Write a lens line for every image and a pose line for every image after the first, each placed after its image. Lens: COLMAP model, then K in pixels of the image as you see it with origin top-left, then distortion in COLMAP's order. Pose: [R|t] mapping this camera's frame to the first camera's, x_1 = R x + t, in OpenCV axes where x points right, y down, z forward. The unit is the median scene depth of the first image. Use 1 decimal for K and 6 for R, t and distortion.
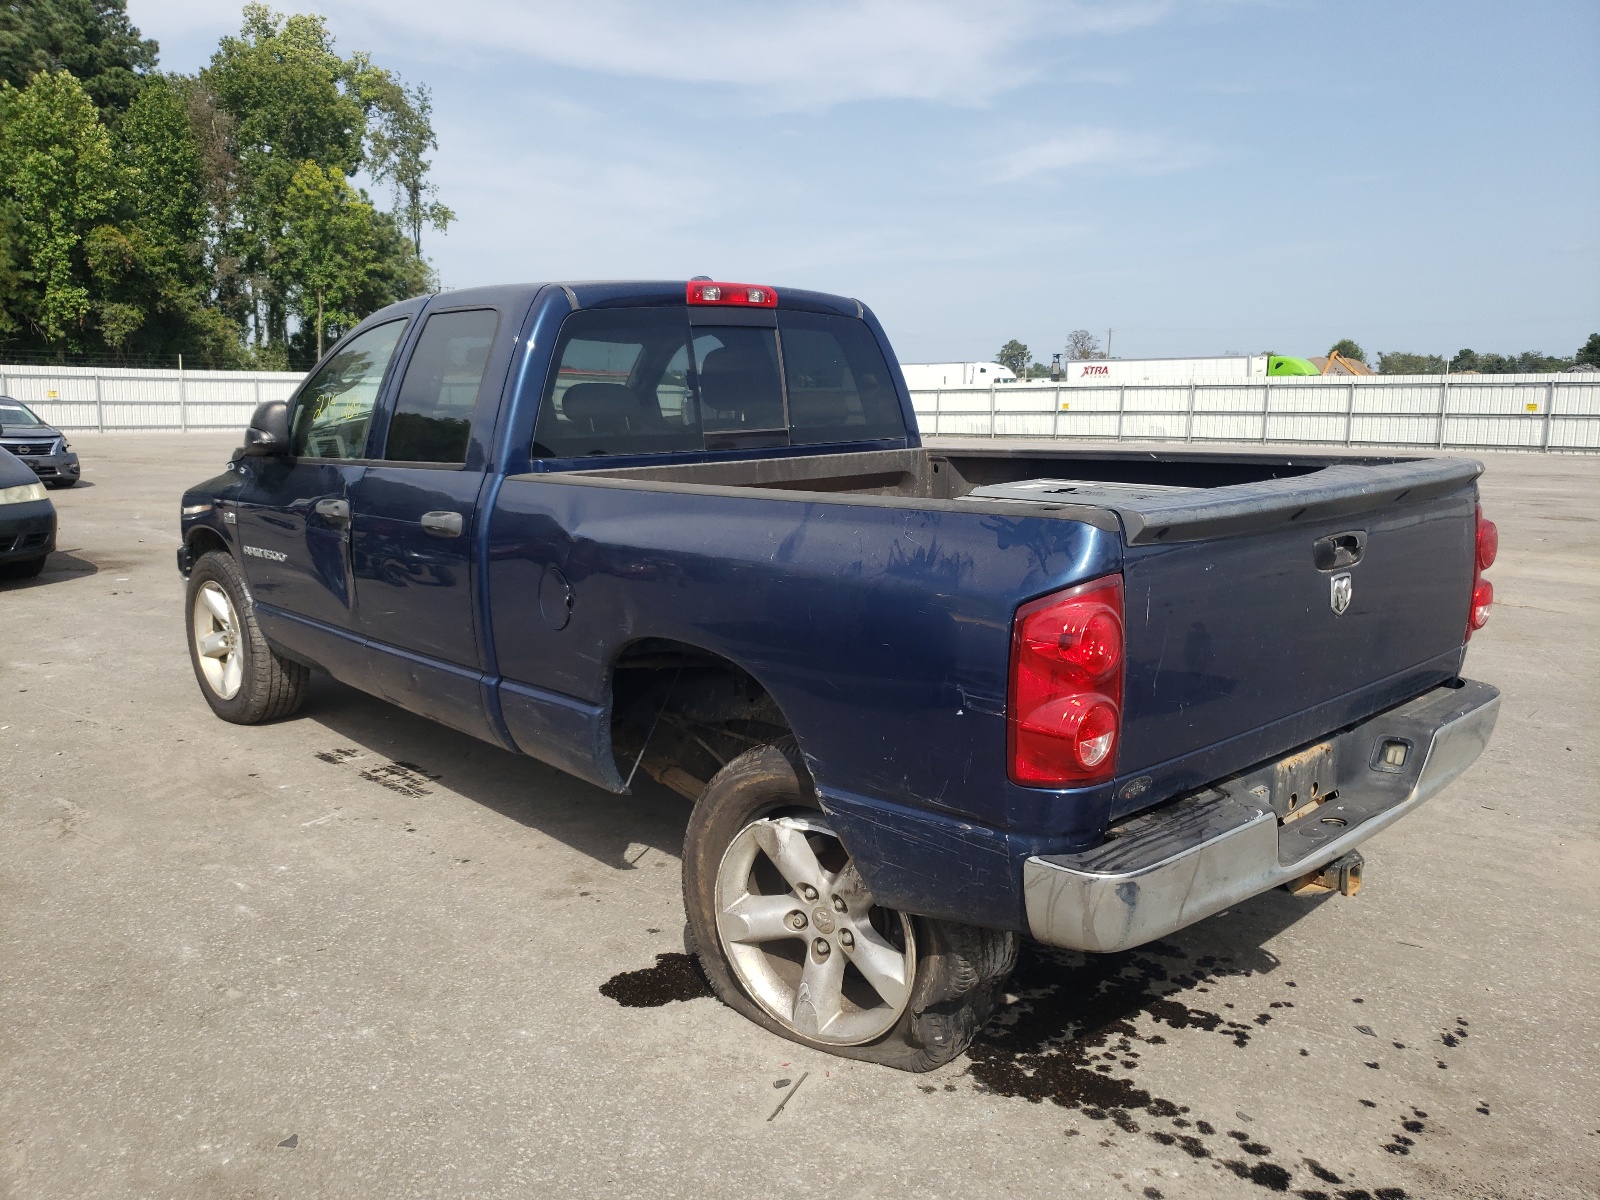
lens RADIAL K [[1214.7, 0, 797.3], [0, 1214.7, 601.0], [0, 0, 1]] dist [0.012525, 0.005008]
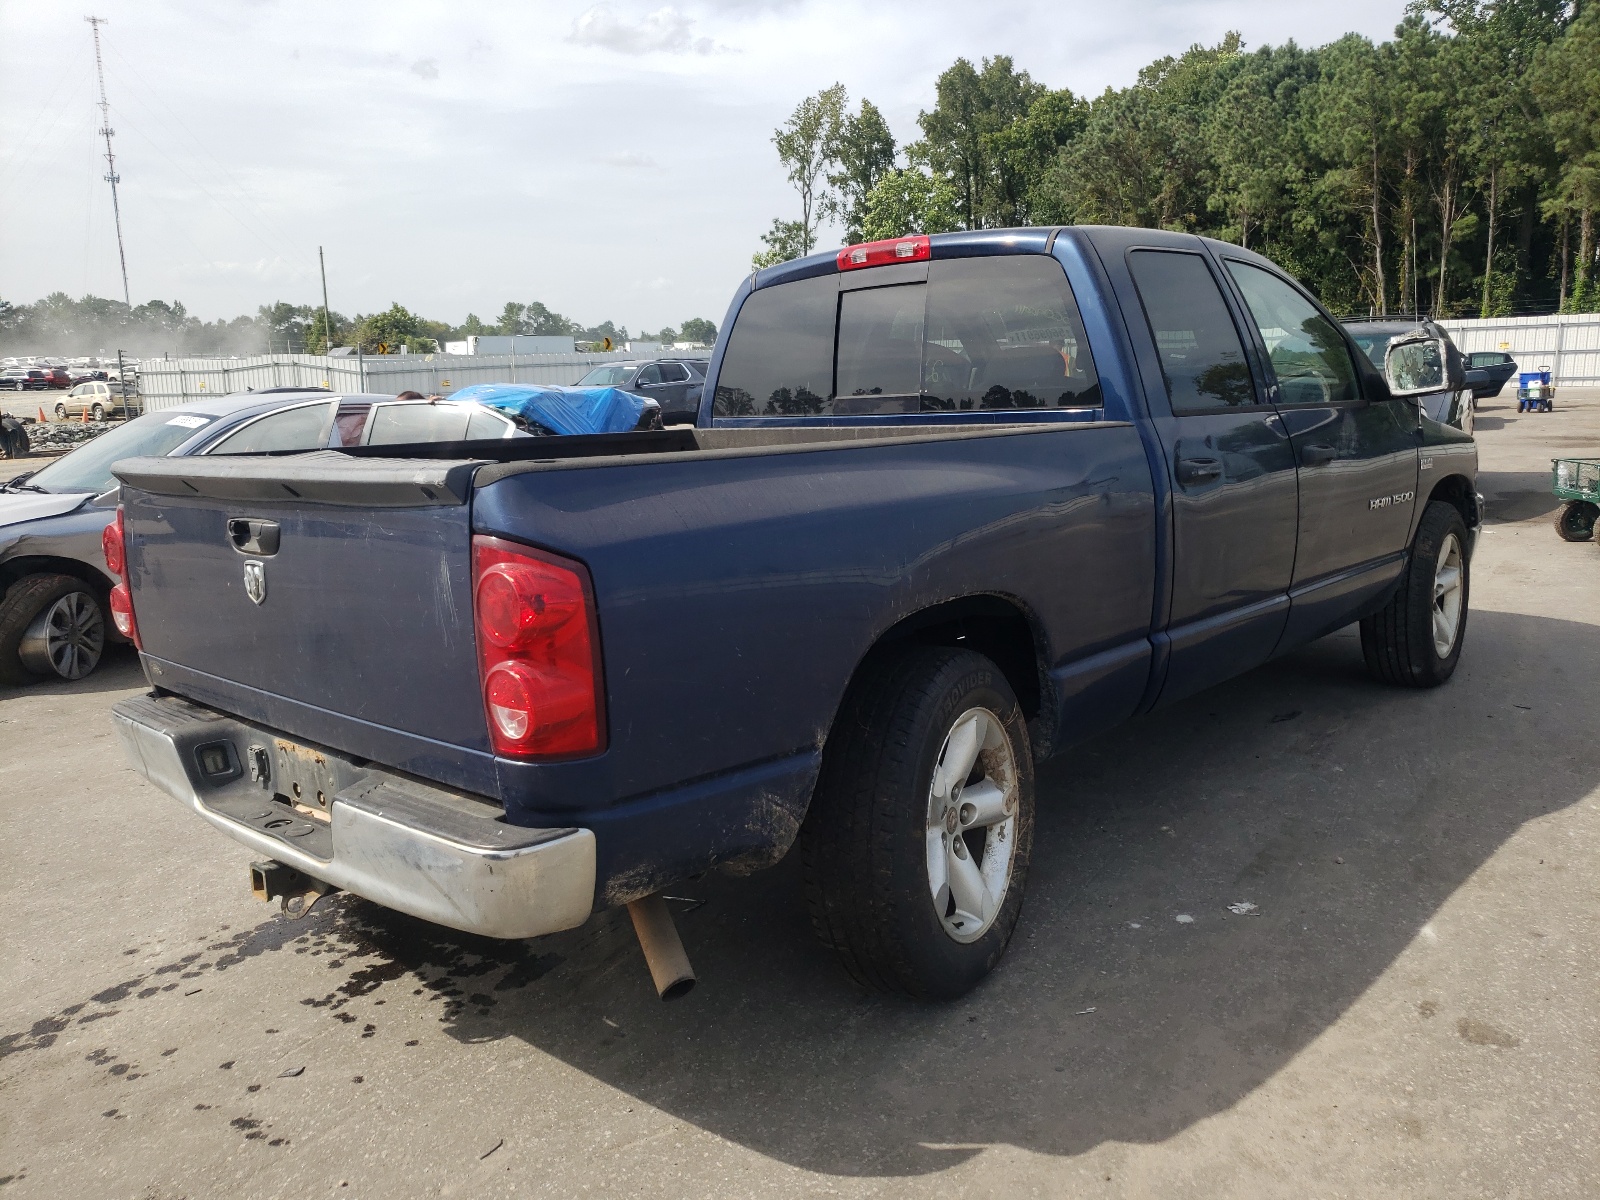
lens RADIAL K [[1214.7, 0, 797.6], [0, 1214.7, 597.8], [0, 0, 1]] dist [0.012525, 0.005008]
pose [[0.125977, 0.188318, -0.973995, 1.354693], [-0.146569, 0.974575, 0.169472, -0.203988], [0.981146, 0.121408, 0.150376, 1.211543]]
